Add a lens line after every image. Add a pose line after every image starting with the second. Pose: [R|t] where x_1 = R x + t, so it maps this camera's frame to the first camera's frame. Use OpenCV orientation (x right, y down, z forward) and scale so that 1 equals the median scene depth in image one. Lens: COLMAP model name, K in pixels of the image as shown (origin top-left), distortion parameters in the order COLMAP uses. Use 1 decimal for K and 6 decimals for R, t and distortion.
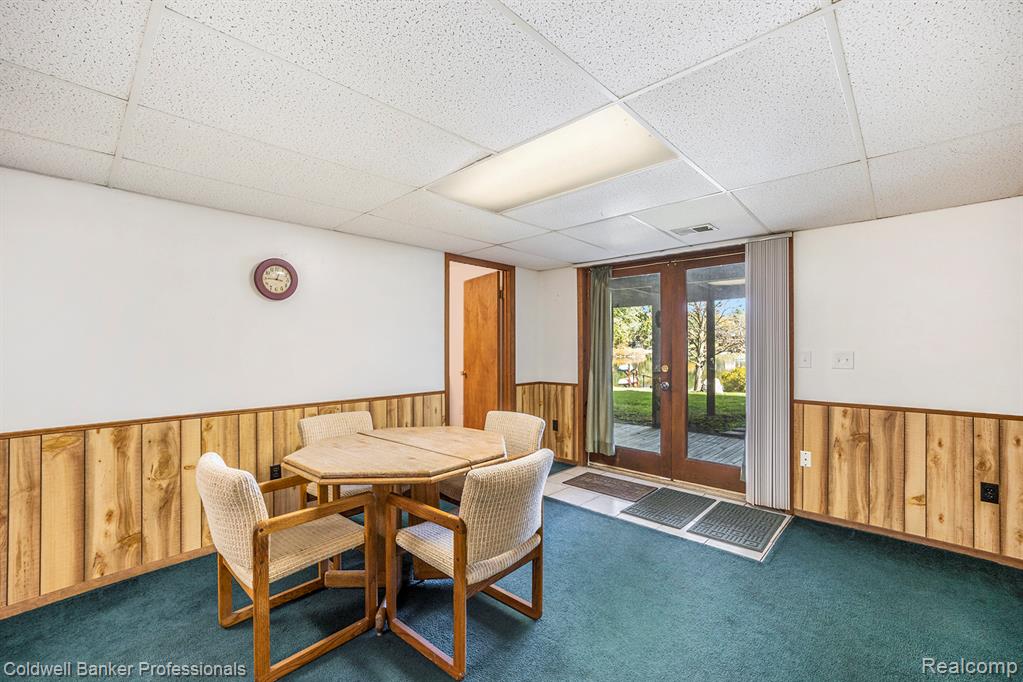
lens RADIAL K [[427.1, 0, 509.8], [0, 427.1, 348.7], [0, 0, 1]] dist [-0.001254, 0.000109]
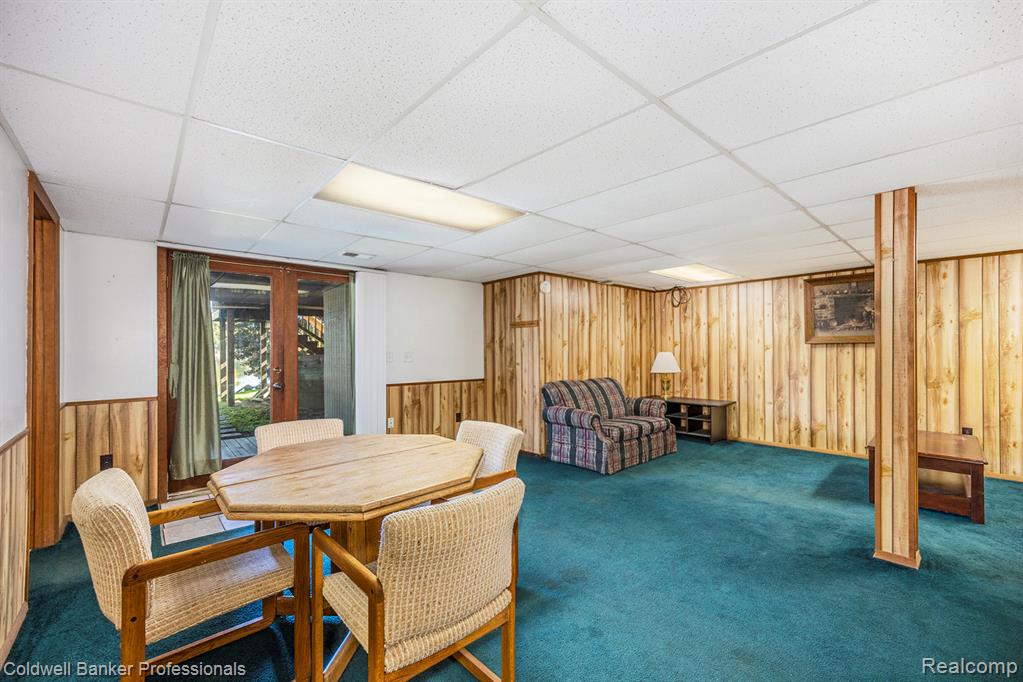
lens RADIAL K [[427.1, 0, 509.8], [0, 427.1, 348.7], [0, 0, 1]] dist [-0.001254, 0.000109]
pose [[0.099651, 0.010710, 0.994965, -0.836944], [0.014211, 0.999825, -0.012186, 0.022387], [-0.994921, 0.015354, 0.099482, 0.461786]]
